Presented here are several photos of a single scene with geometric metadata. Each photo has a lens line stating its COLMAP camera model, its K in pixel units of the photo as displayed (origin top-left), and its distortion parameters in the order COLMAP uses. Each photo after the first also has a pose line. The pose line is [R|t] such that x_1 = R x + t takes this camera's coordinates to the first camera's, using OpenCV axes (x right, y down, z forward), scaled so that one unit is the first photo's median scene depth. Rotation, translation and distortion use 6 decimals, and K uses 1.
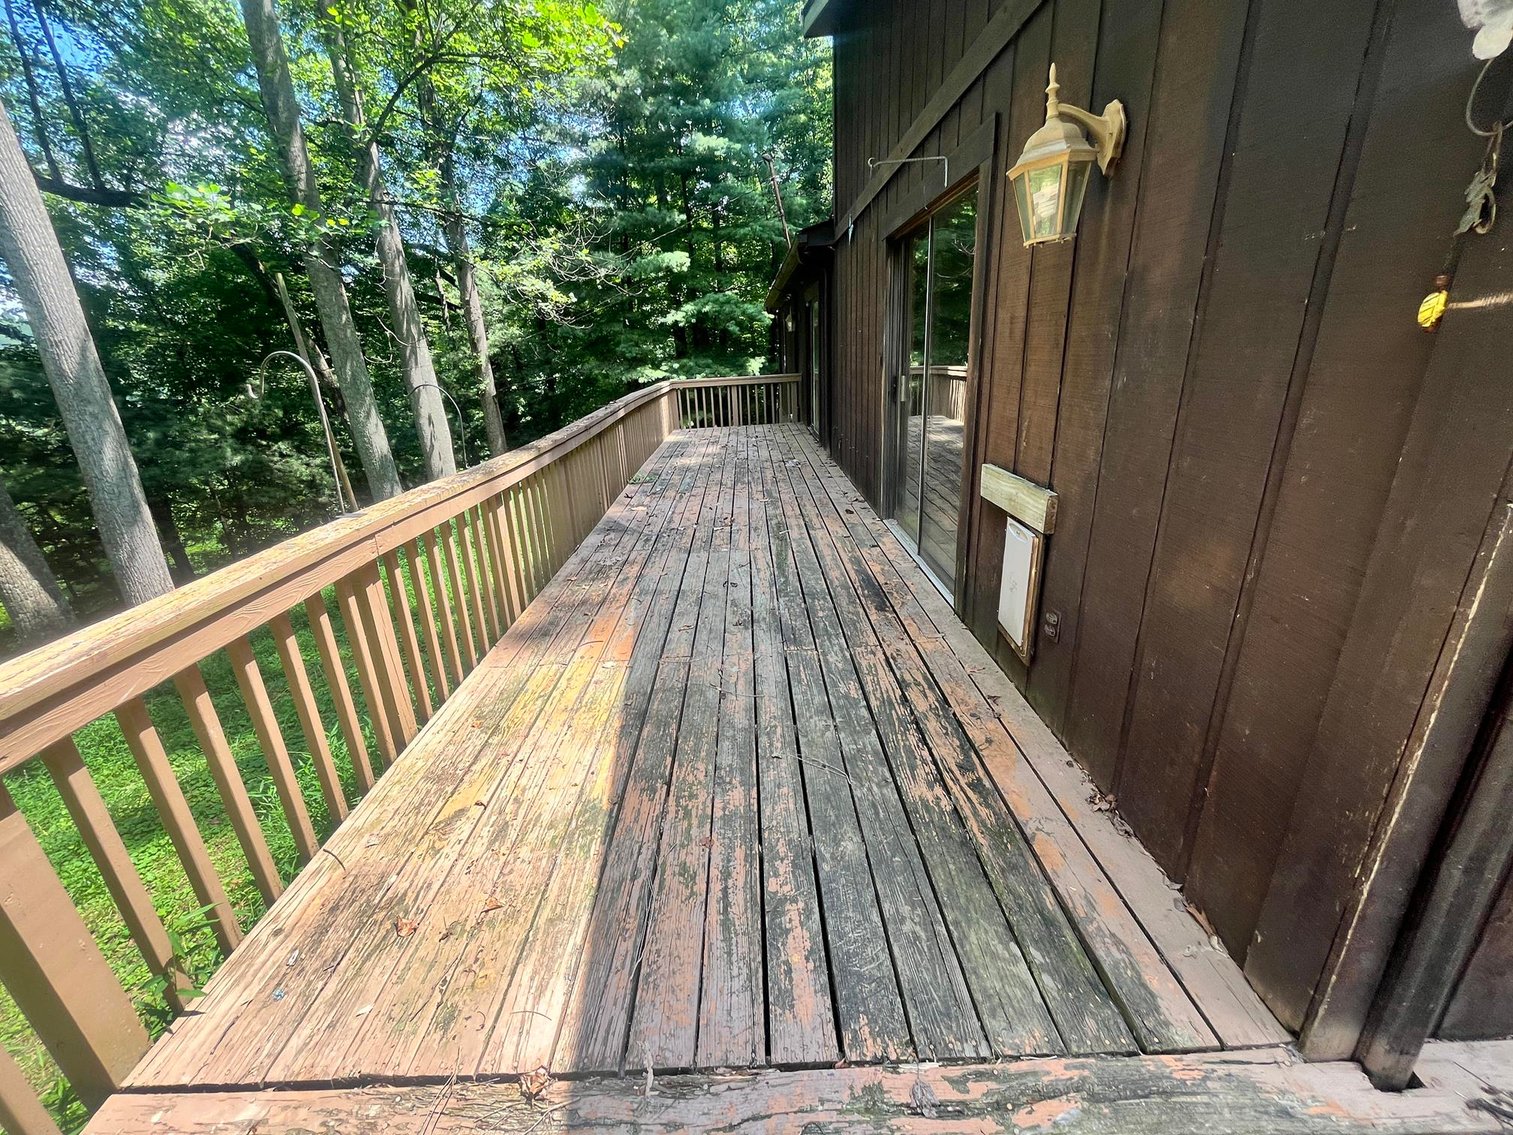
lens RADIAL K [[612.2, 0, 751.7], [0, 612.2, 566.4], [0, 0, 1]] dist [-0.003573, 0.000397]
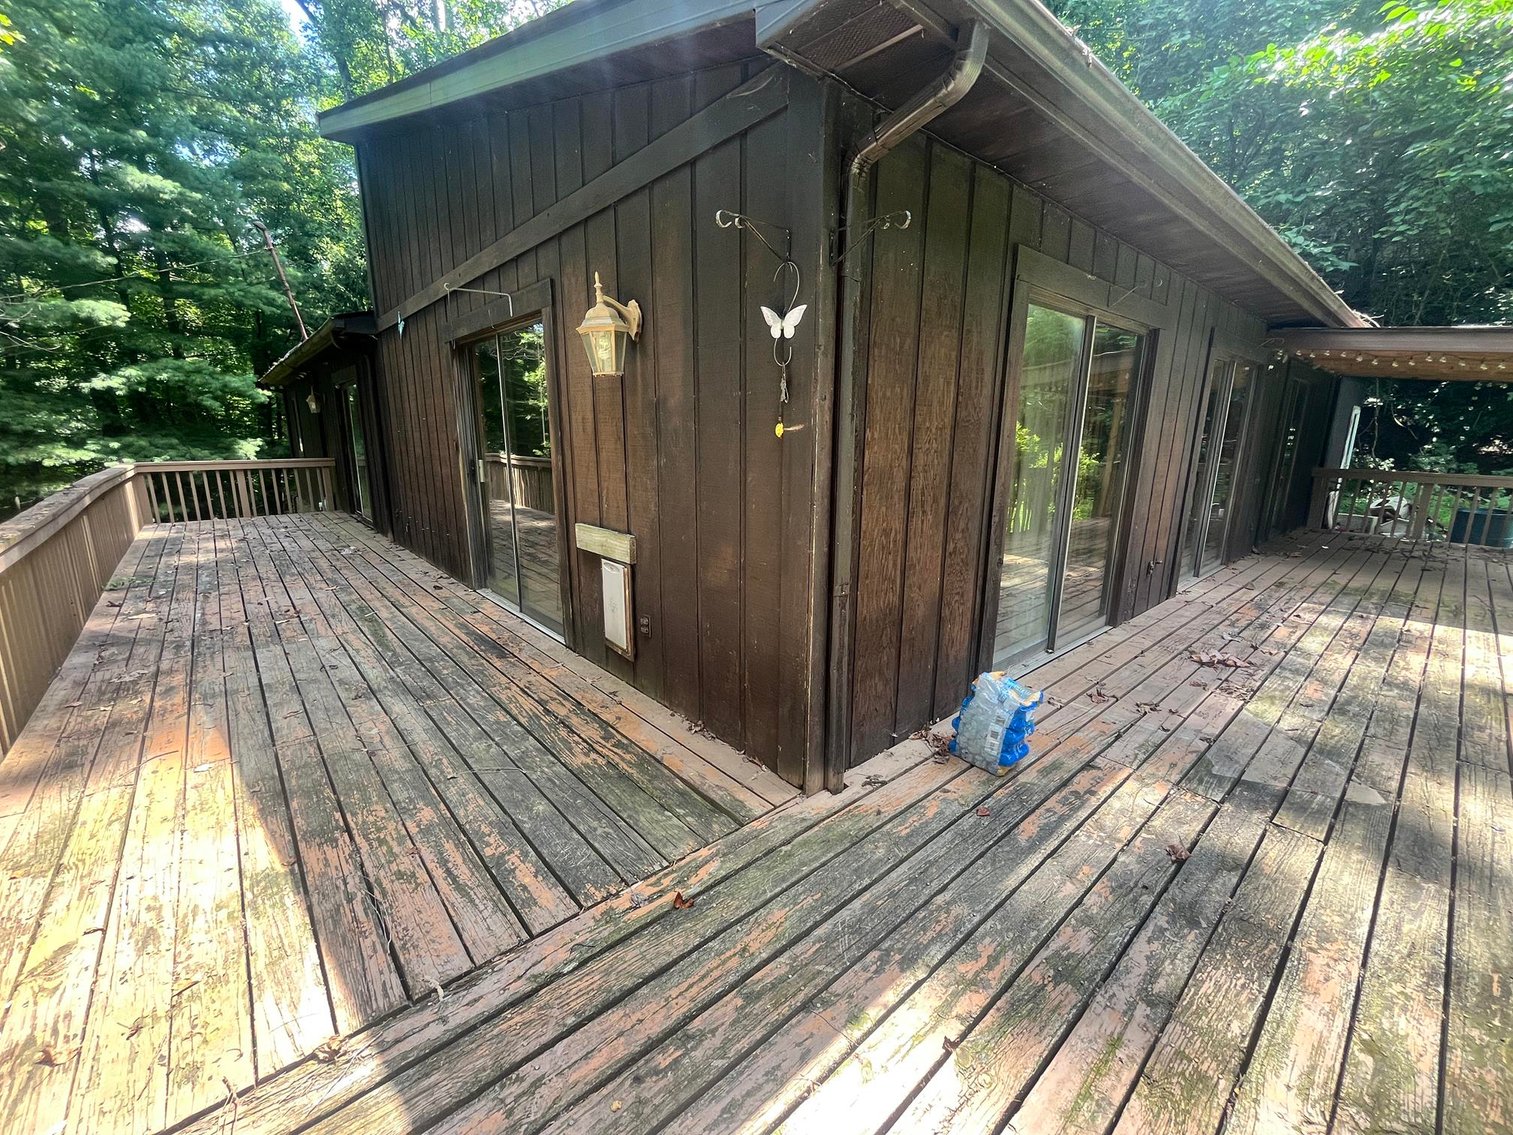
lens RADIAL K [[612.2, 0, 747.8], [0, 612.2, 563.1], [0, 0, 1]] dist [-0.003573, 0.000397]
pose [[0.765207, -0.083639, 0.638328, -0.258380], [0.175025, 0.981206, -0.081248, 0.122155], [-0.619535, 0.173895, 0.765465, -0.311033]]
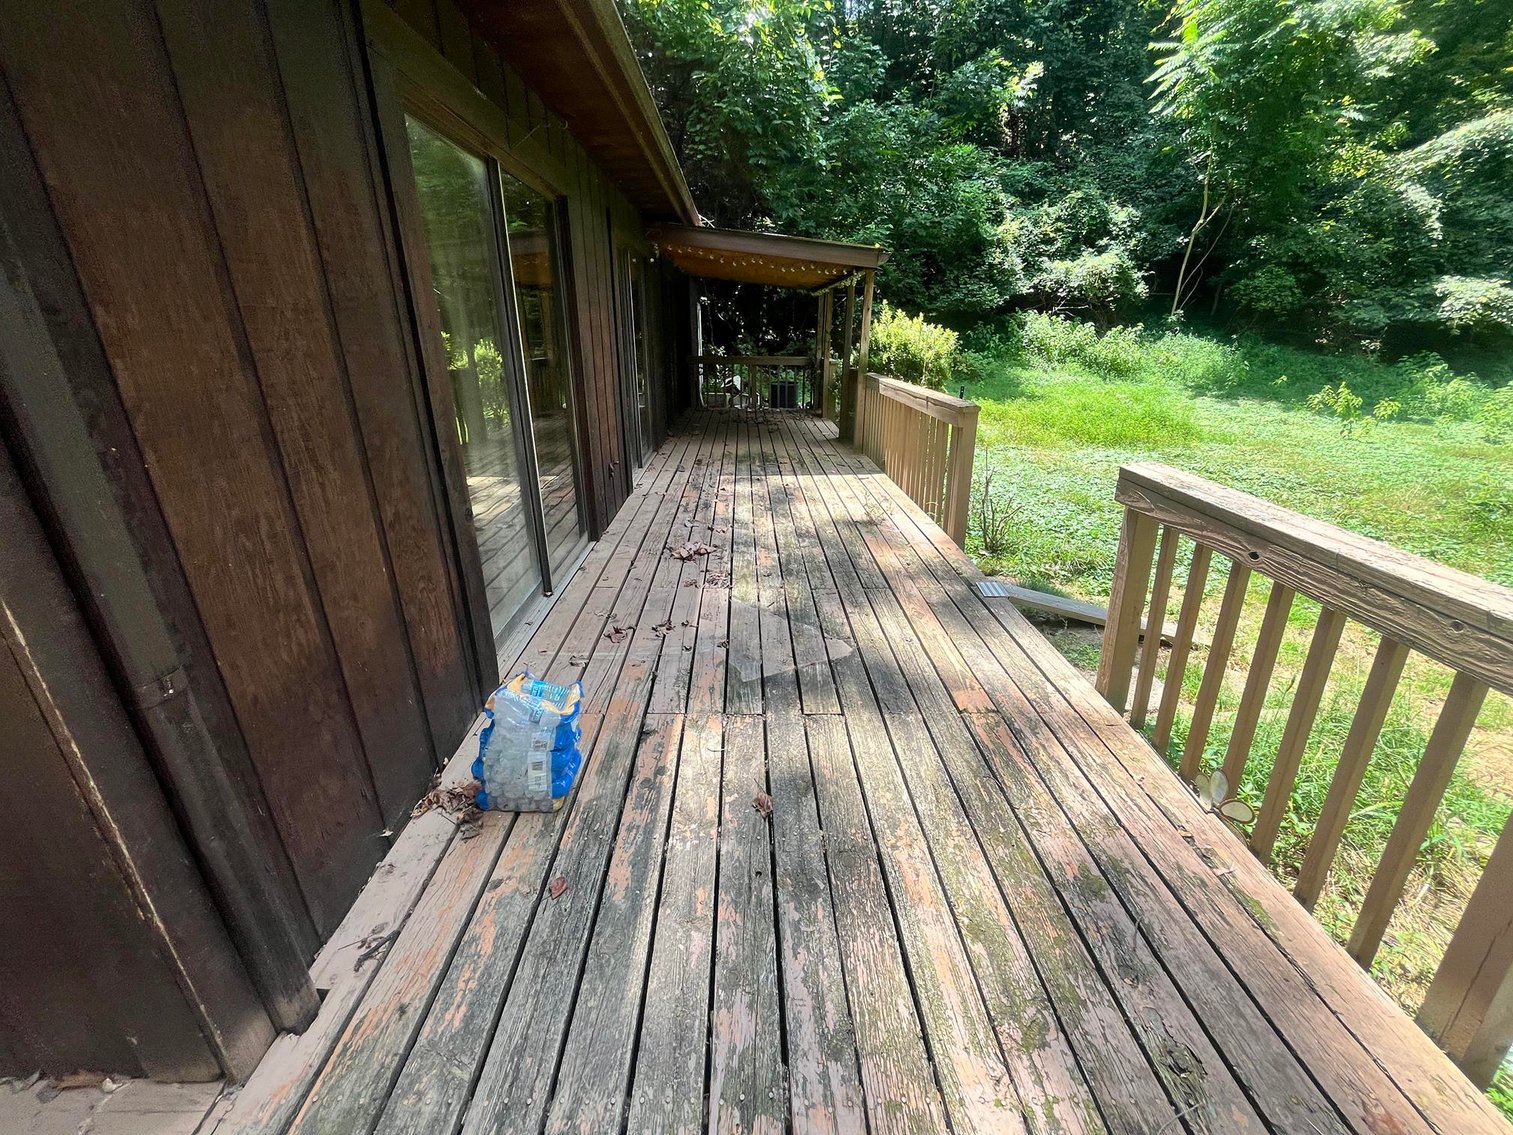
lens RADIAL K [[612.2, 0, 753.4], [0, 612.2, 566.0], [0, 0, 1]] dist [-0.003573, 0.000397]
pose [[-0.005519, -0.315887, 0.948781, 0.148160], [0.339934, 0.891700, 0.298859, 0.035413], [-0.940433, 0.324172, 0.102459, -0.082600]]
